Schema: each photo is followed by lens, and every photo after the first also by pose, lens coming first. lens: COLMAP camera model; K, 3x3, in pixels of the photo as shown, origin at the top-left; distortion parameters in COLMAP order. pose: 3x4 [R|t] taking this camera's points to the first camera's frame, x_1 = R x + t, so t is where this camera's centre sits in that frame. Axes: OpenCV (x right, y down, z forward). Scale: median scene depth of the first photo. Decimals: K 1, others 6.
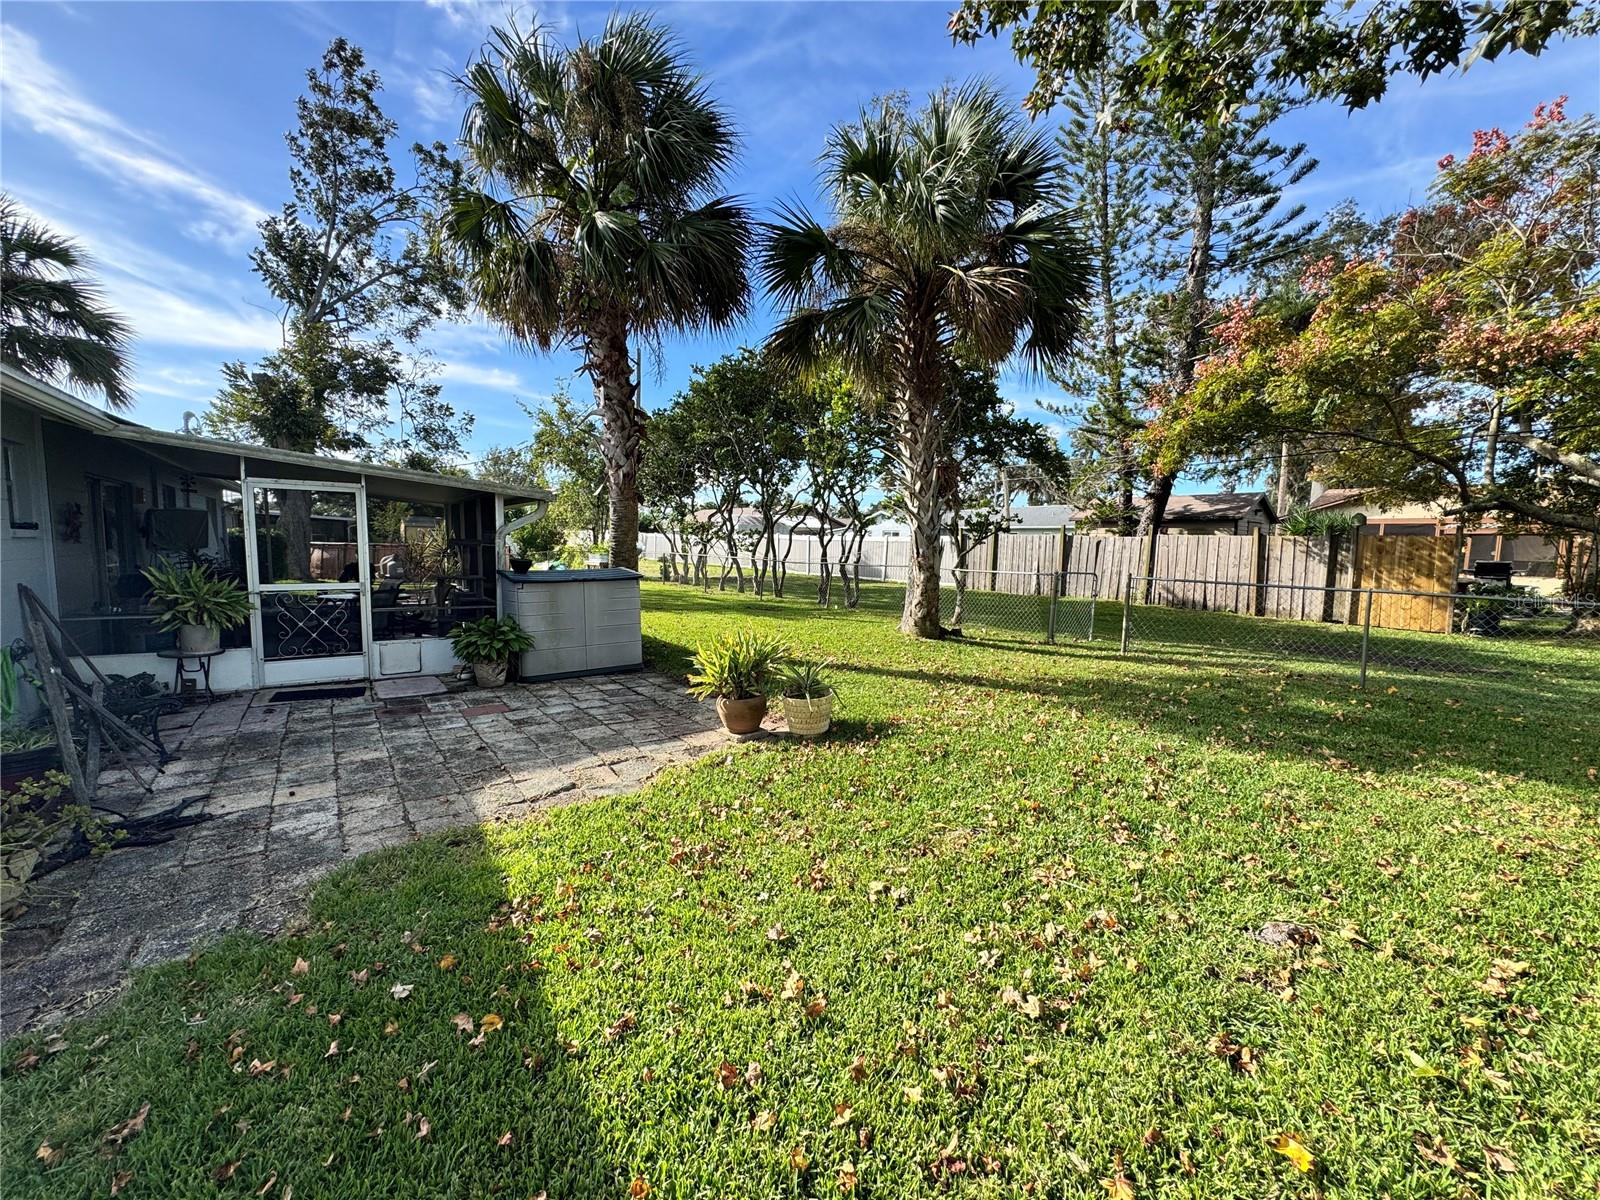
lens RADIAL K [[630.5, 0, 793.9], [0, 630.5, 598.4], [0, 0, 1]] dist [-0.001325, -0.000069]
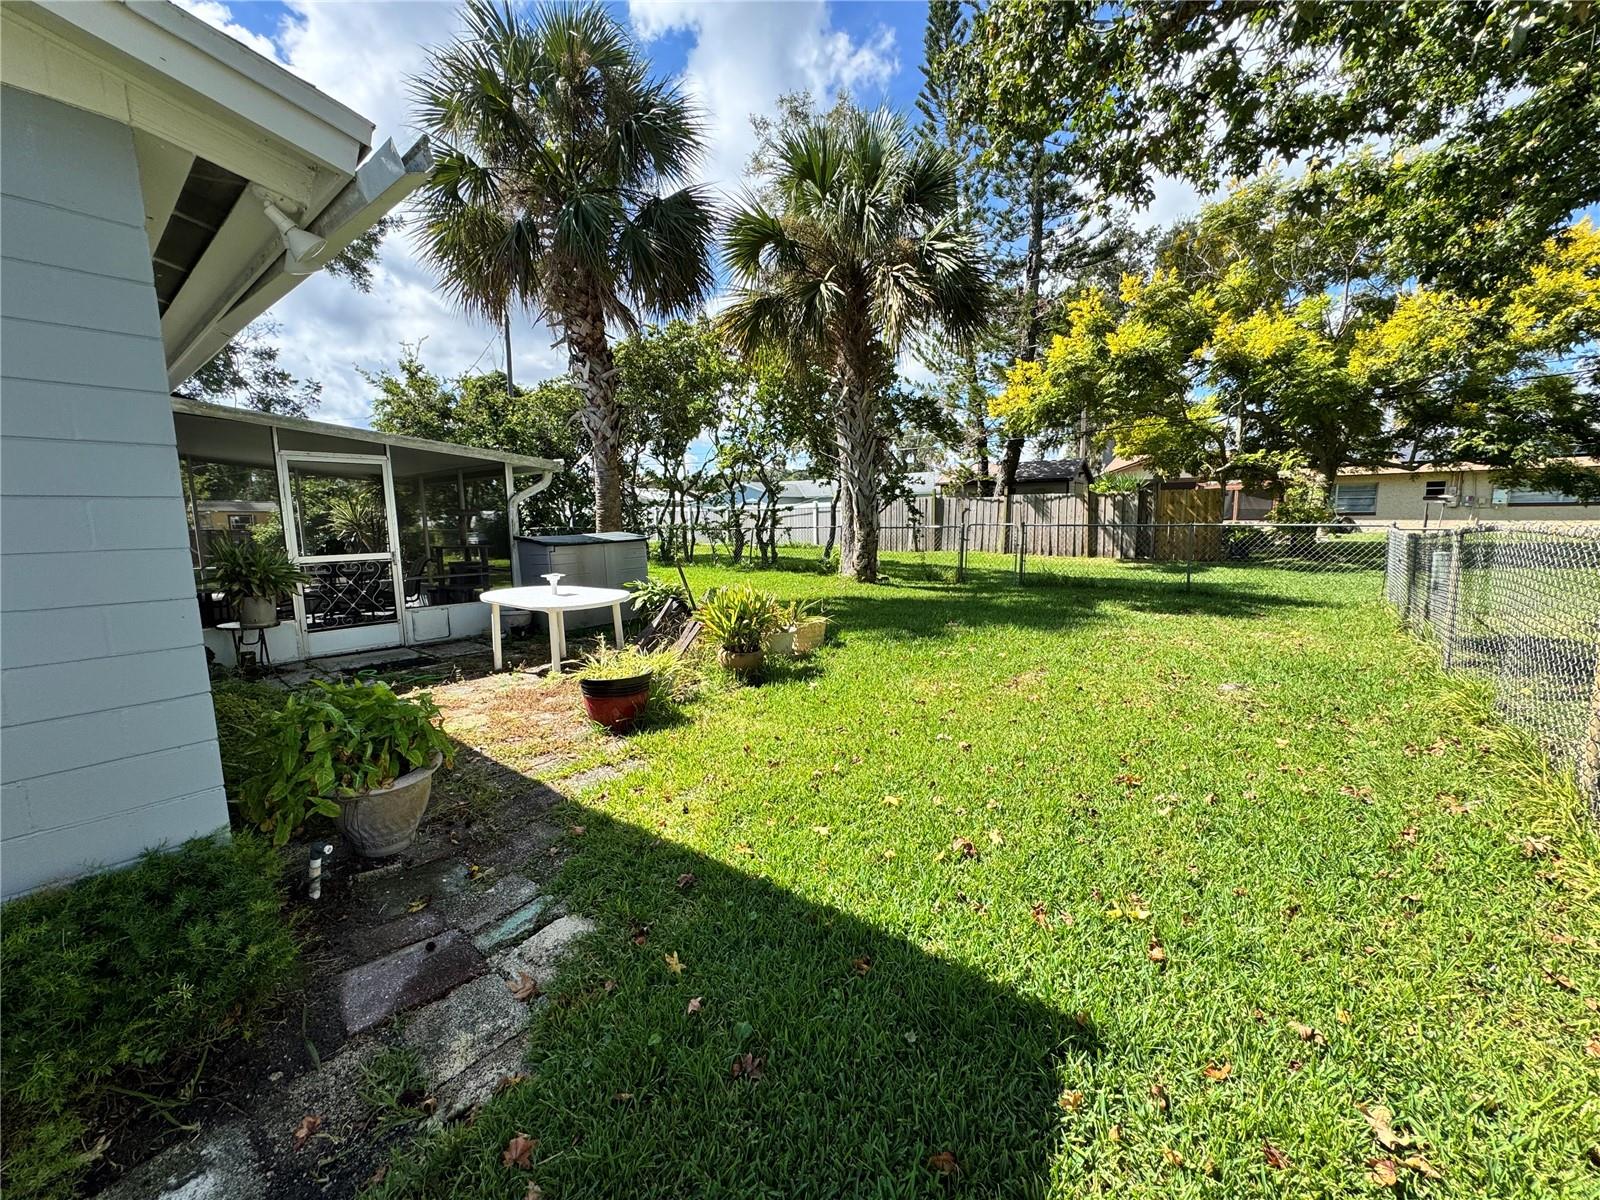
lens RADIAL K [[647.0, 0, 800.8], [0, 647.0, 595.6], [0, 0, 1]] dist [-0.001296, 0.000118]
pose [[0.964326, -0.069920, 0.255318, -0.204087], [0.062945, 0.997389, 0.035400, 0.032006], [-0.257126, -0.018067, 0.966209, -0.113702]]
